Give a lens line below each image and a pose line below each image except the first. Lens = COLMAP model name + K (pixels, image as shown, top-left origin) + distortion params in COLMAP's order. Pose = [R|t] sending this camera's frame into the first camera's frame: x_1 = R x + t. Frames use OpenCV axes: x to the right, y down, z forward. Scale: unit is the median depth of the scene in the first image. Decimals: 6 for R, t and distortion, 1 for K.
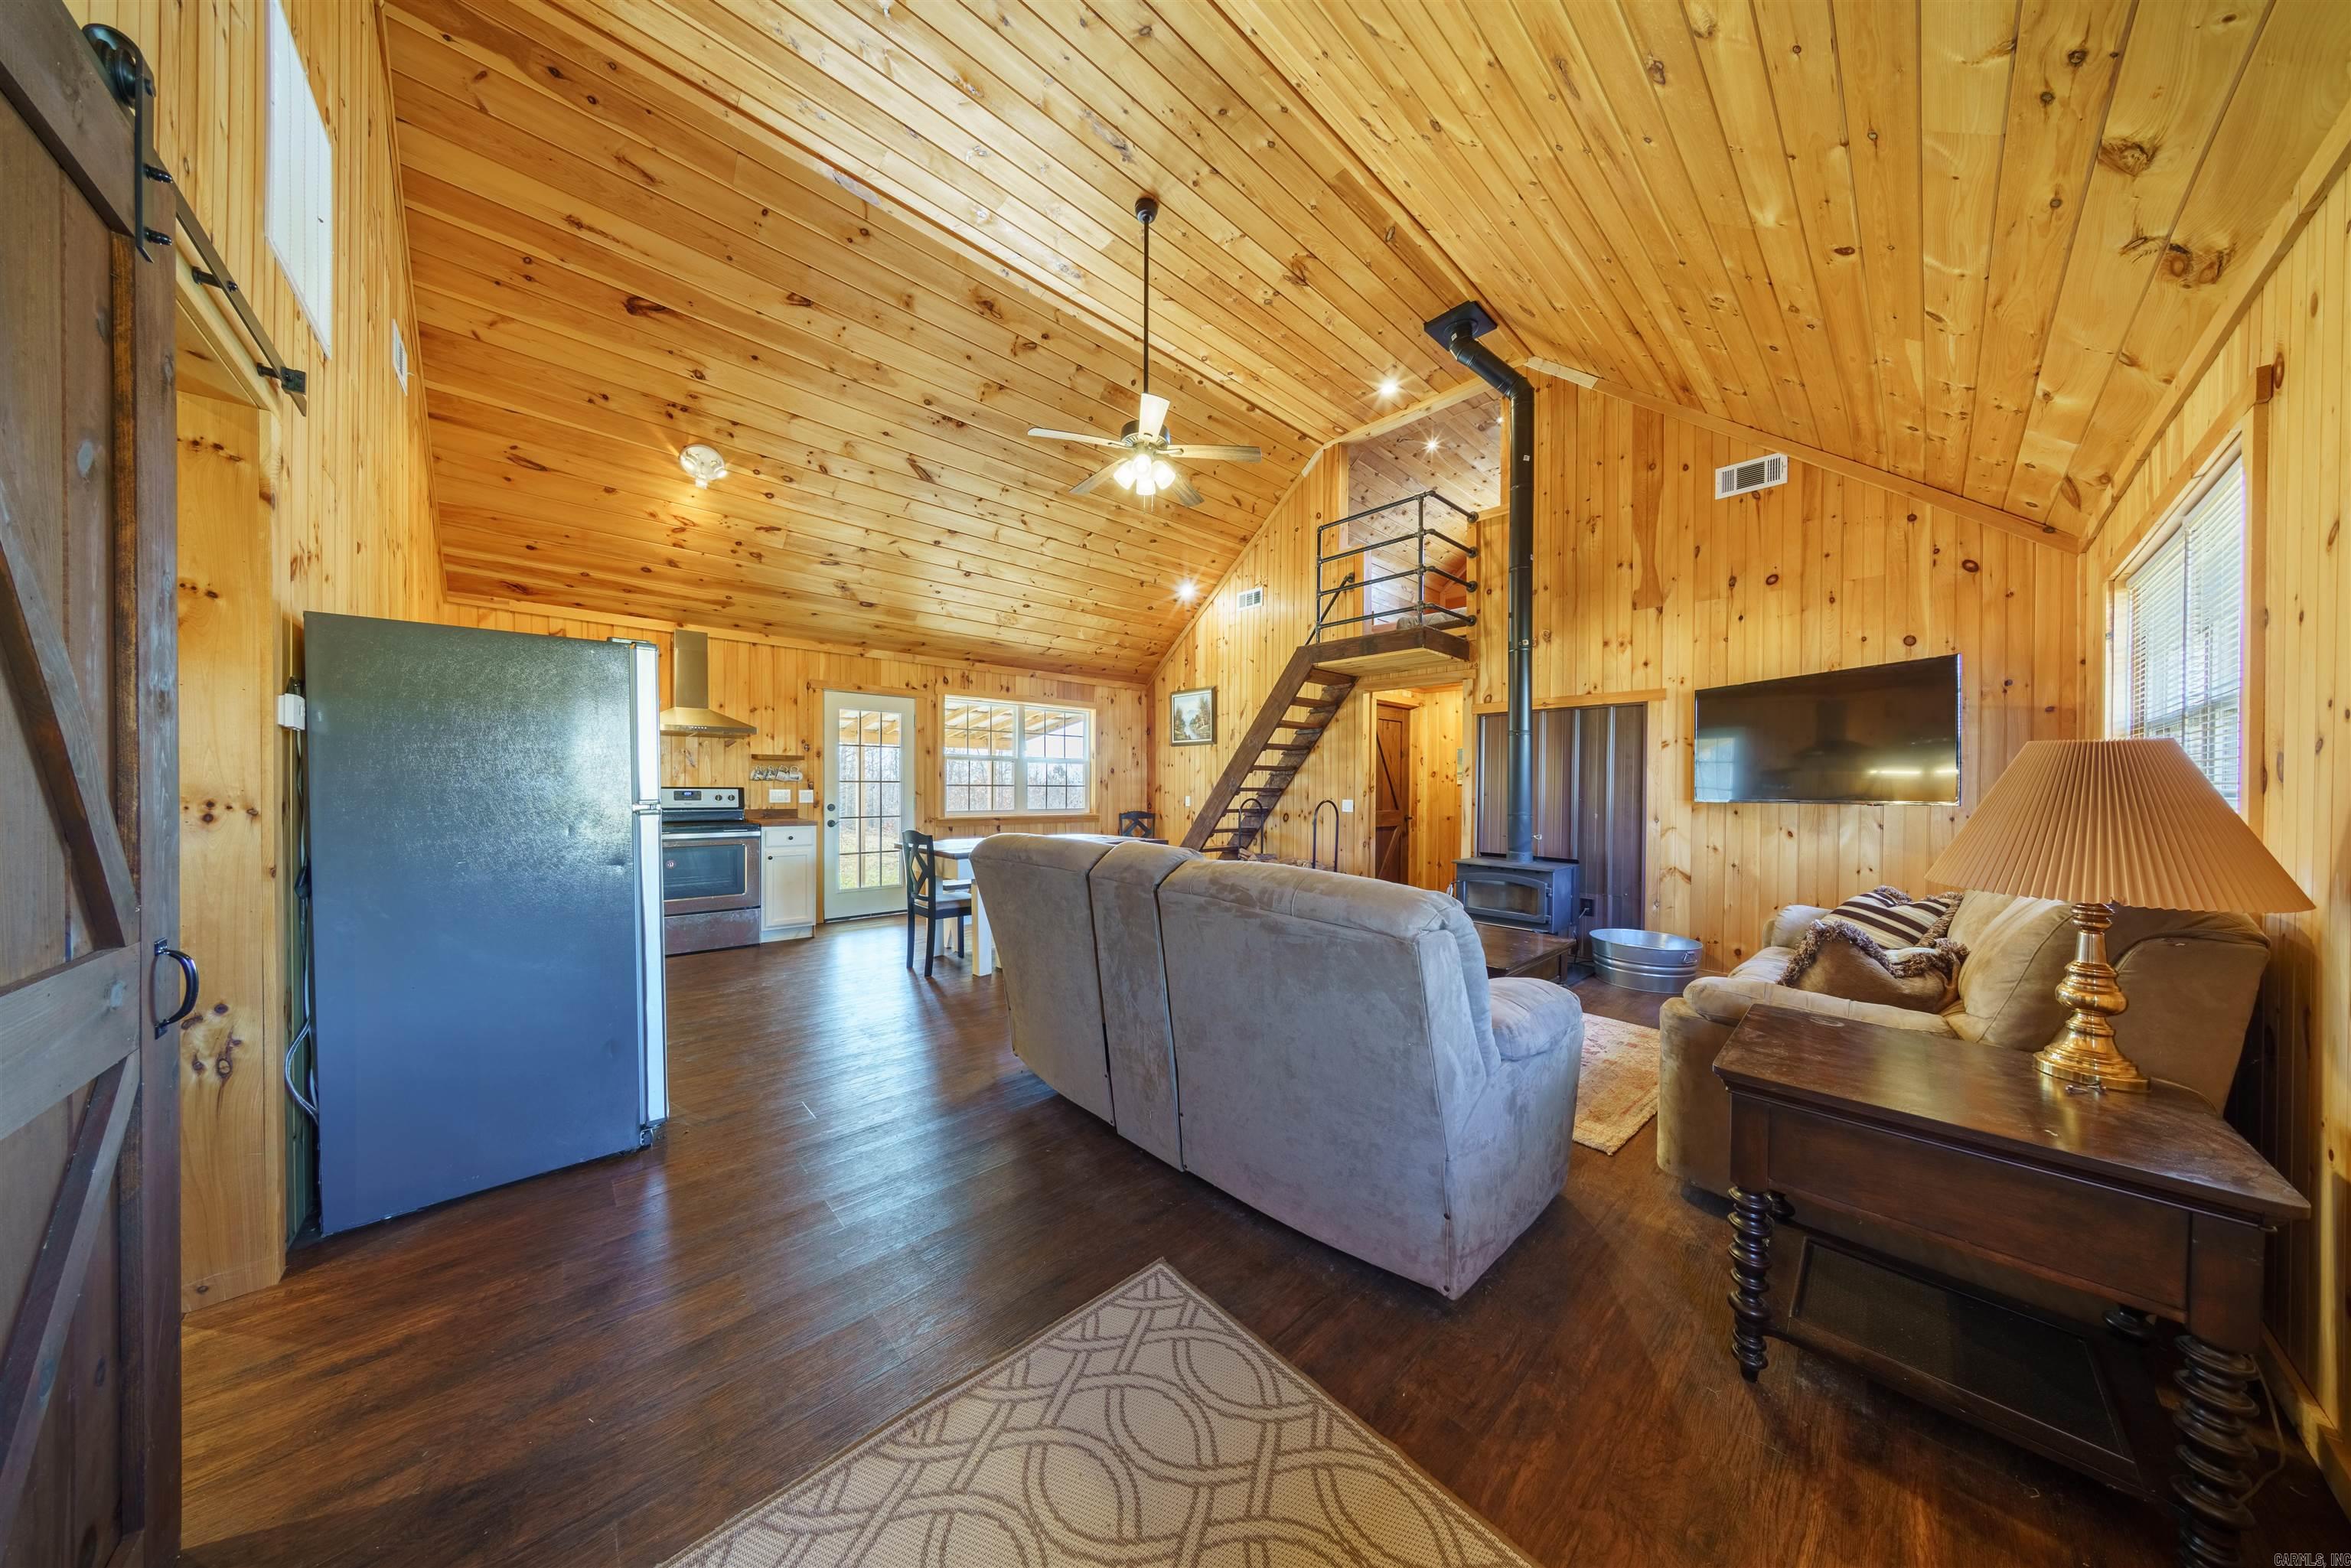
lens RADIAL K [[675.7, 0, 1164.8], [0, 675.7, 785.1], [0, 0, 1]] dist [-0.003703, 0.000307]
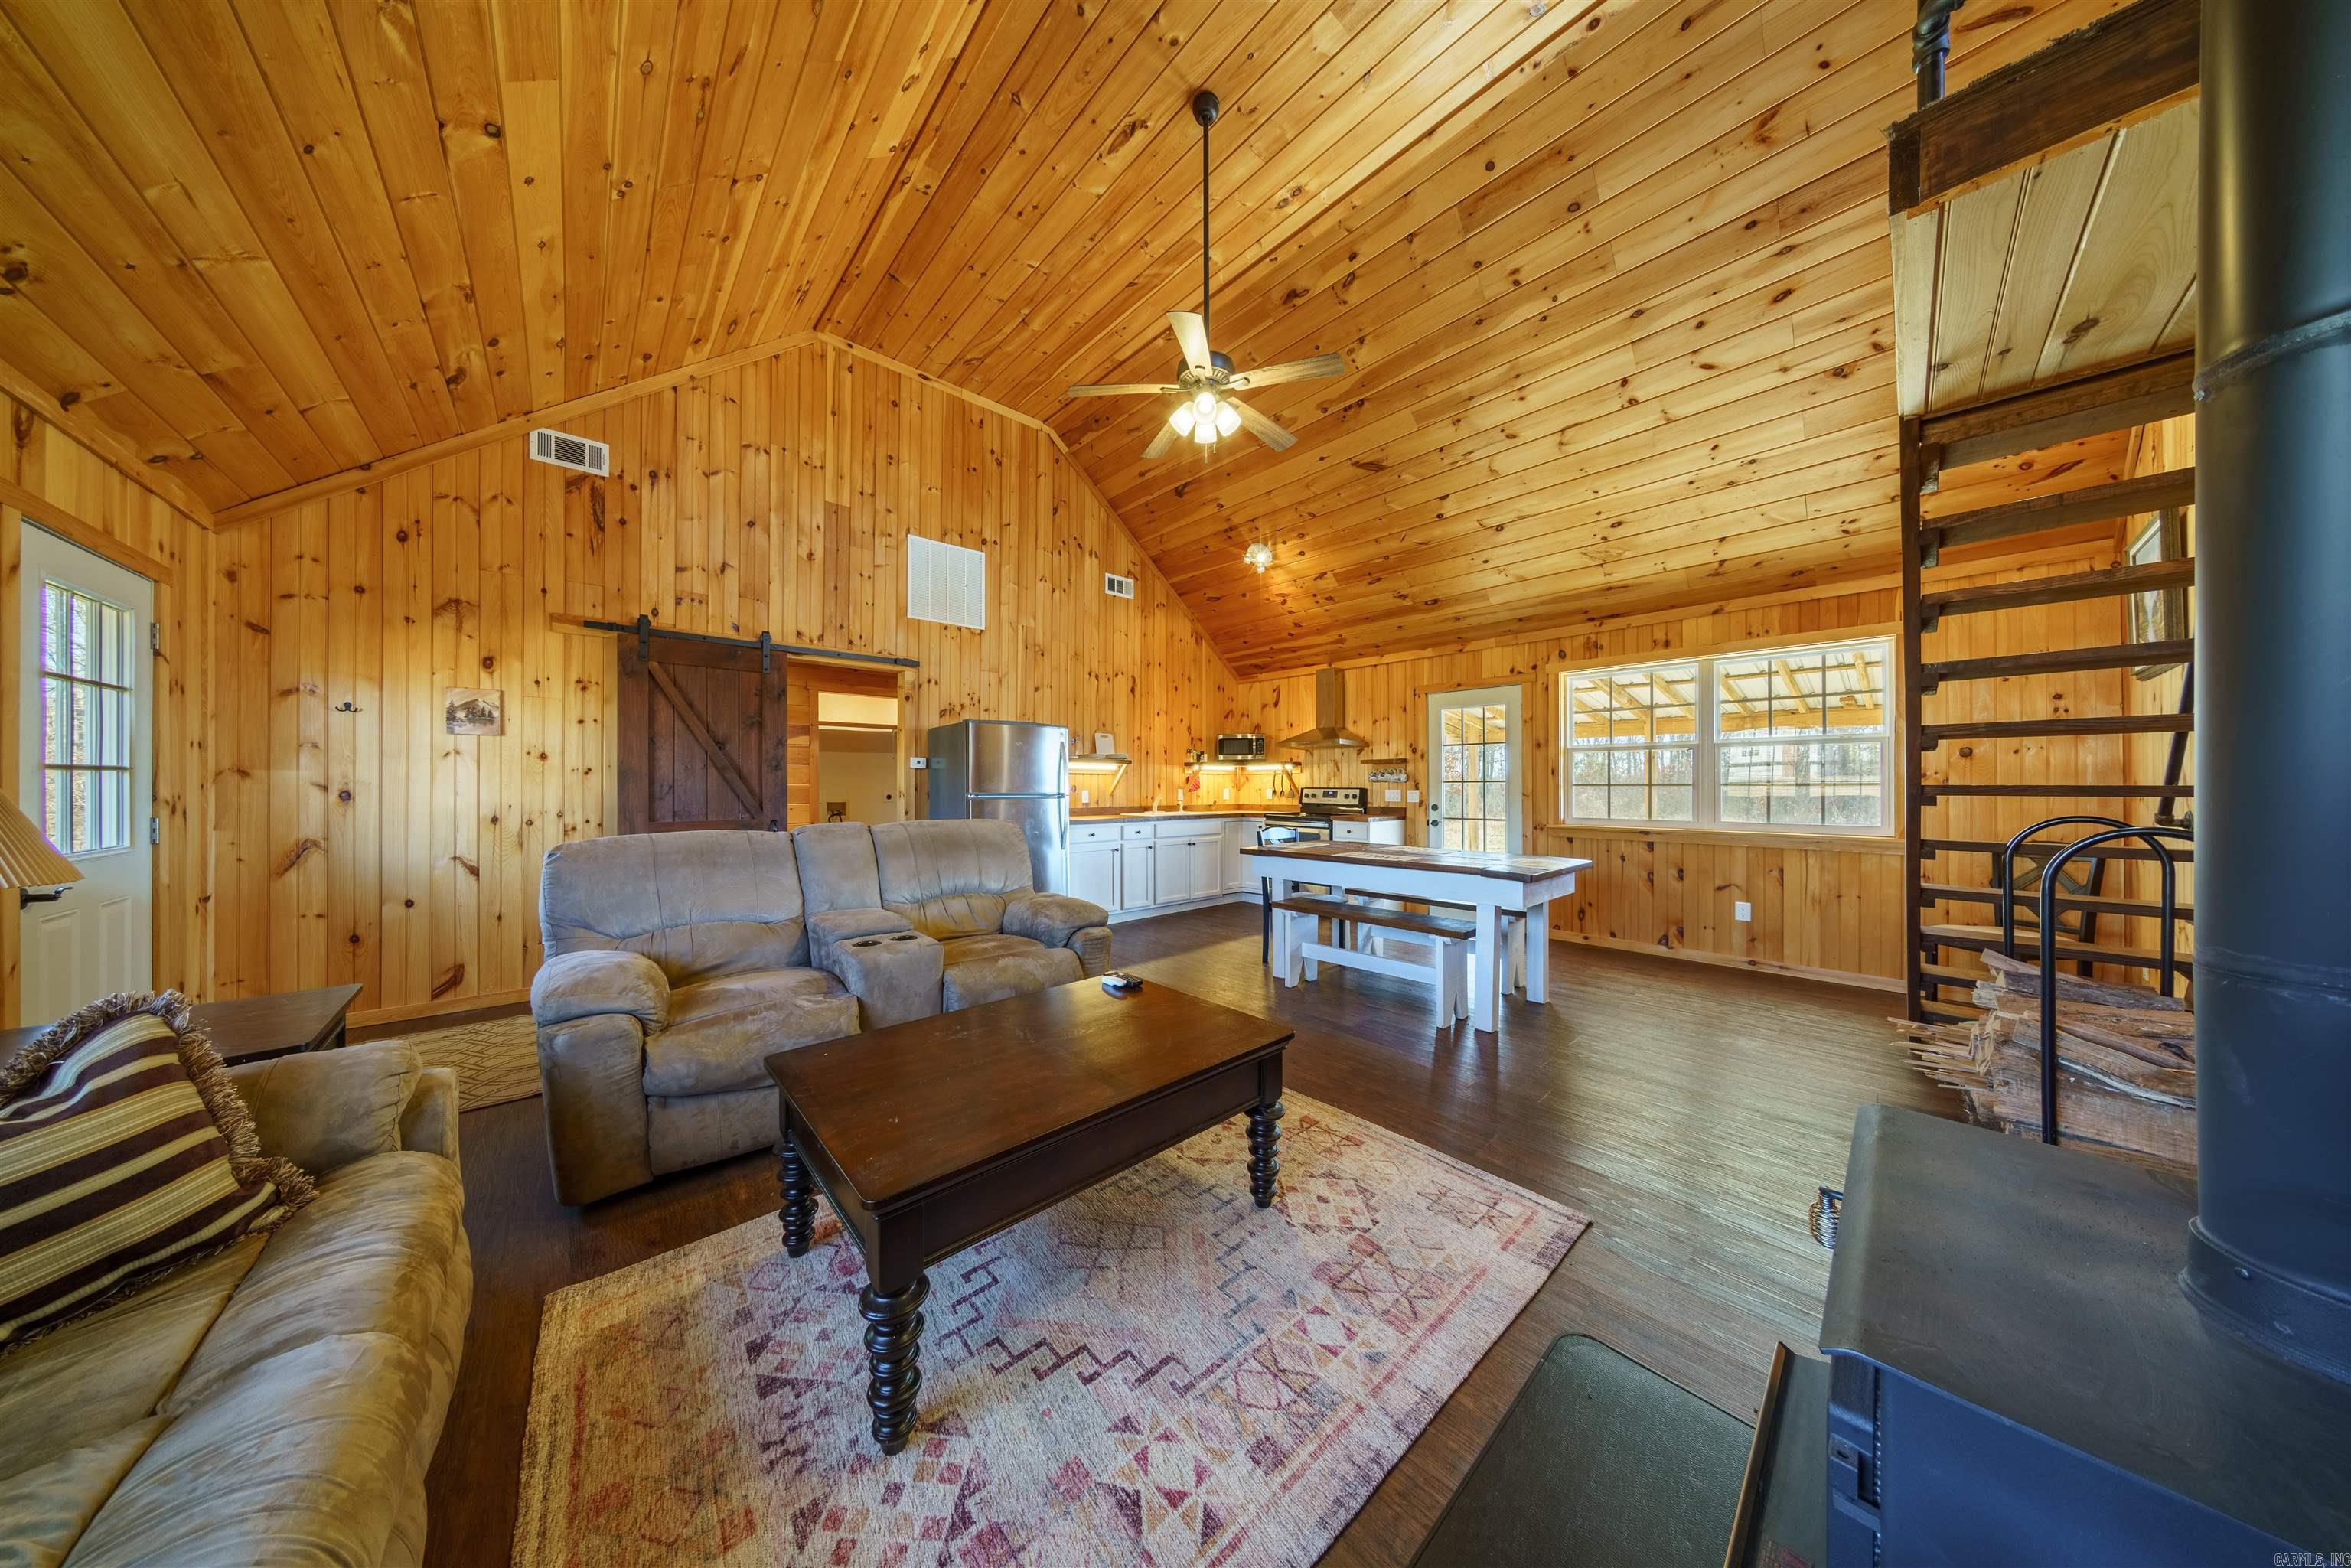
lens RADIAL K [[675.7, 0, 1177.8], [0, 675.7, 781.6], [0, 0, 1]] dist [-0.003703, 0.000307]
pose [[0.003875, -0.012761, -0.999911, 0.516897], [-0.001296, 0.999918, -0.012766, 0.006994], [0.999992, 0.001346, 0.003858, 0.601628]]
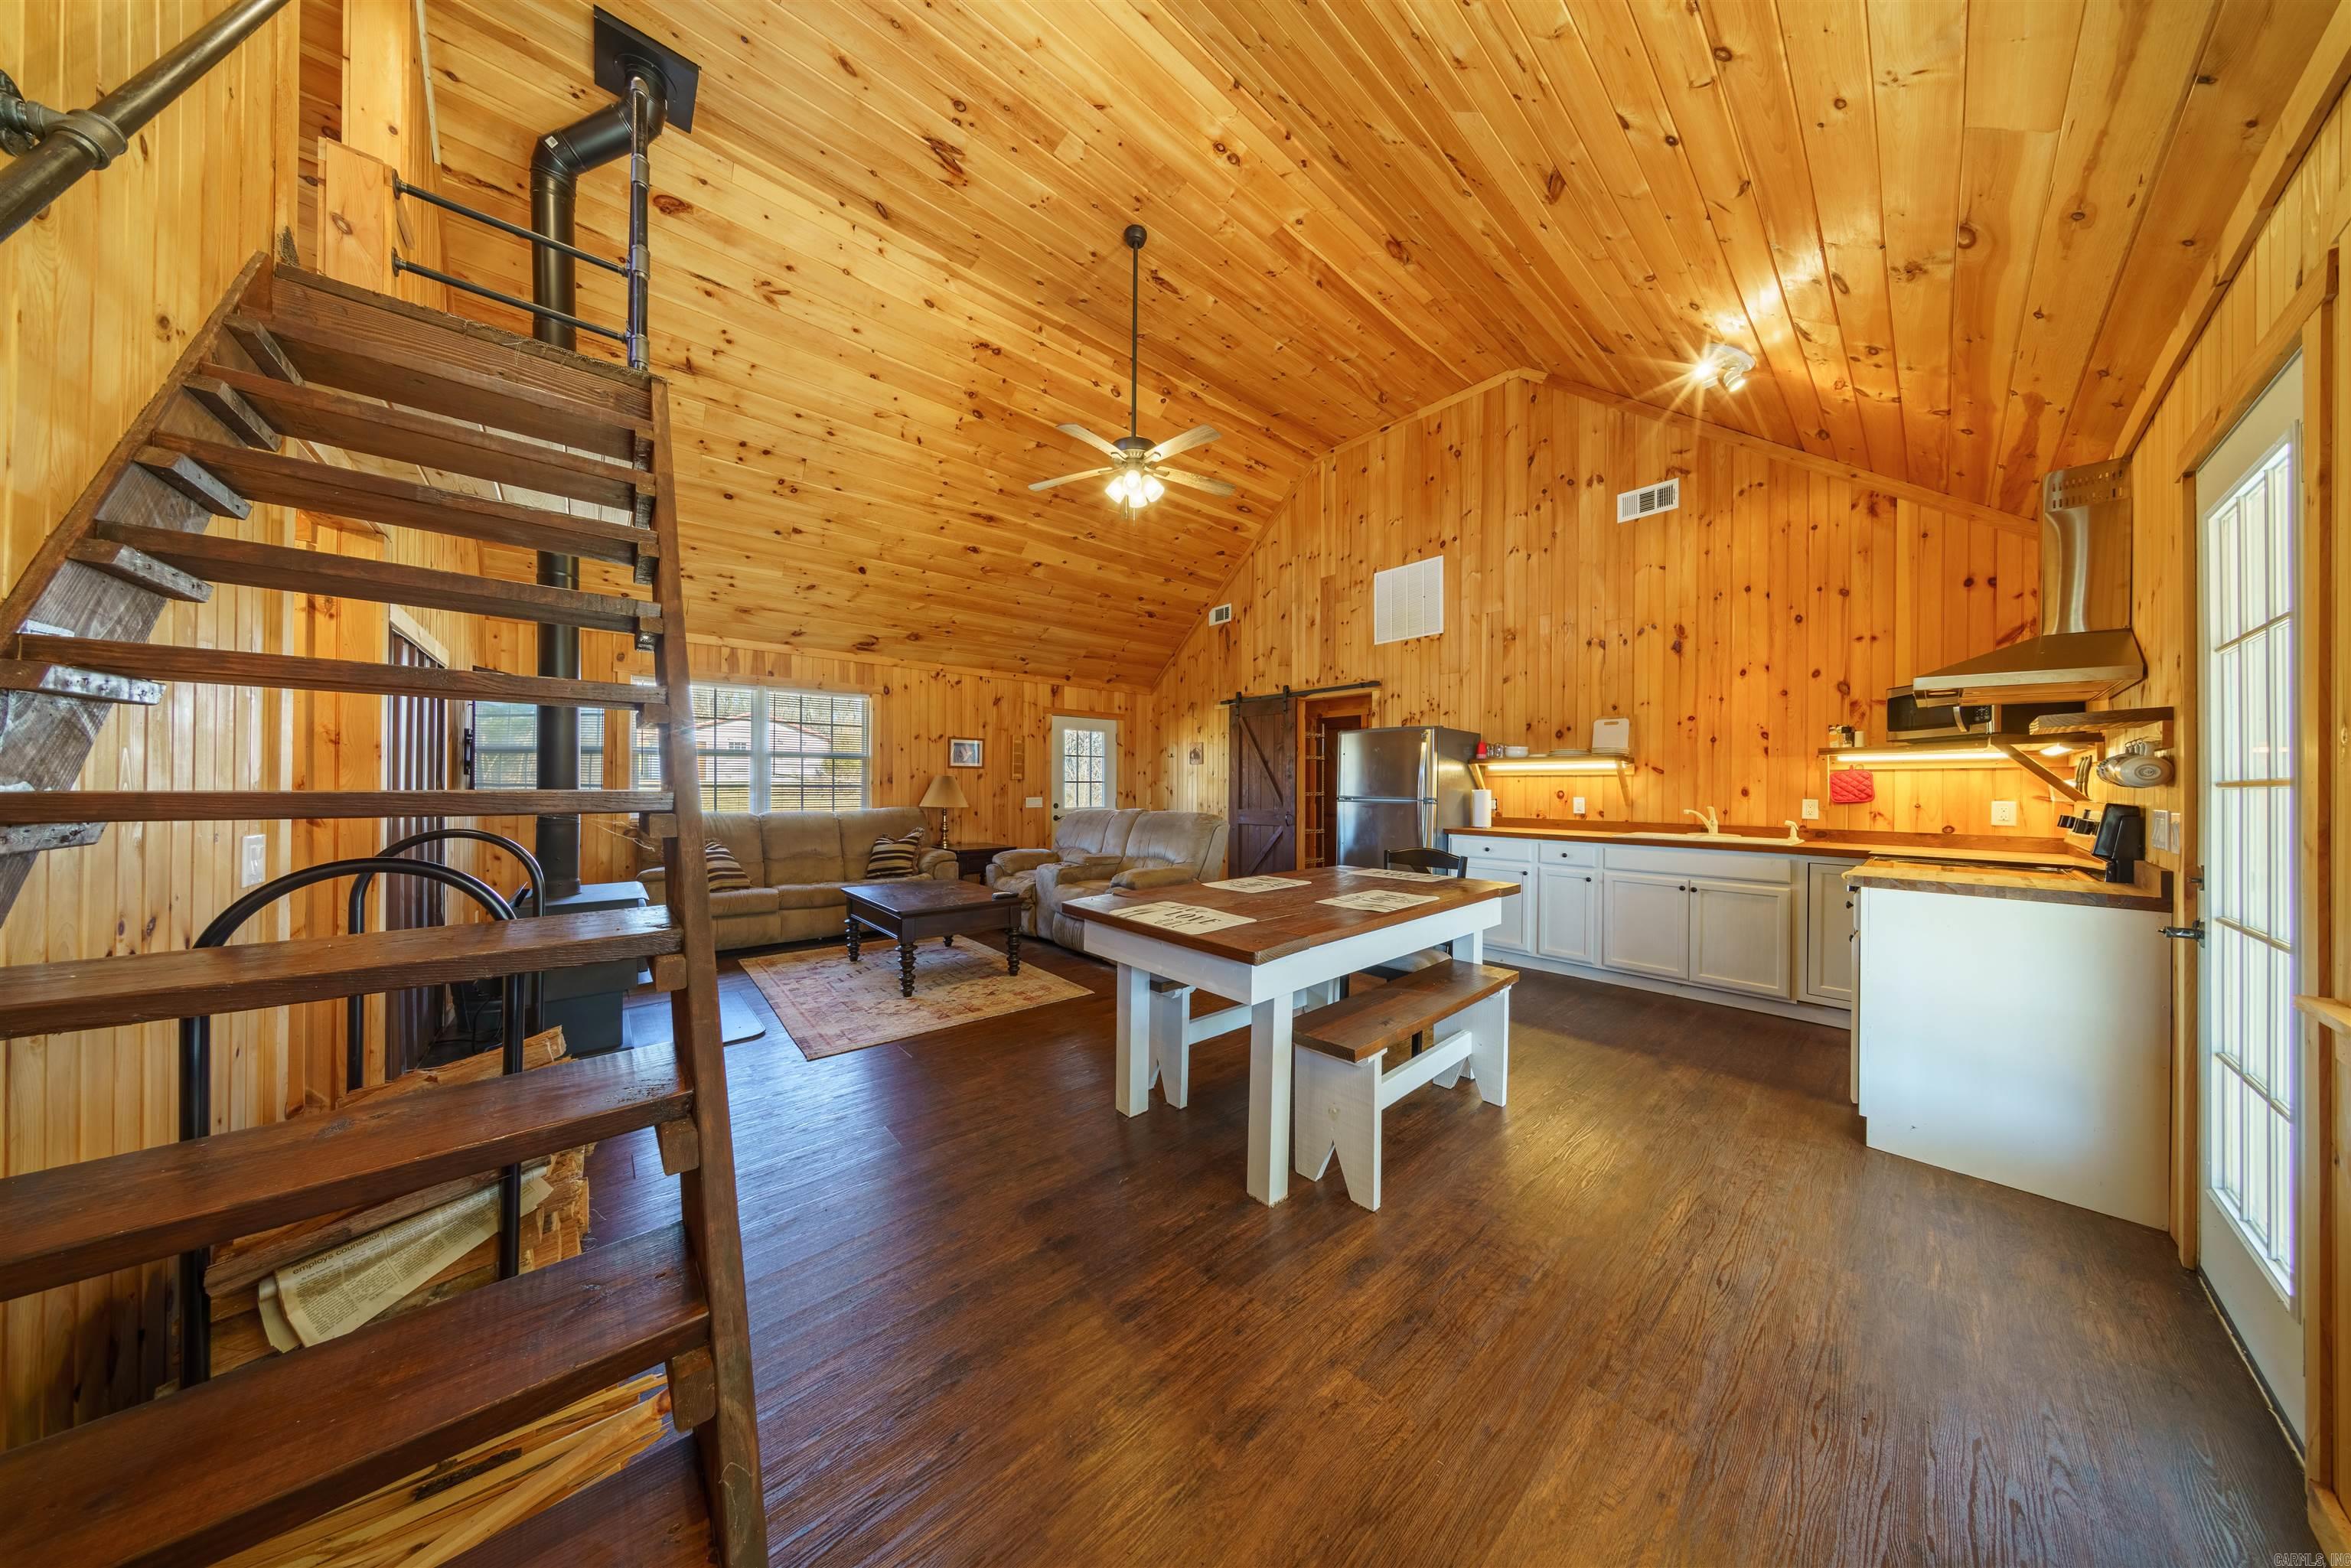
lens RADIAL K [[675.7, 0, 1165.5], [0, 675.7, 784.9], [0, 0, 1]] dist [-0.003703, 0.000307]
pose [[-0.999498, -0.011547, 0.029495, -0.068943], [-0.011494, 0.999932, 0.001969, -0.002777], [-0.029515, 0.001629, -0.999563, 1.281958]]
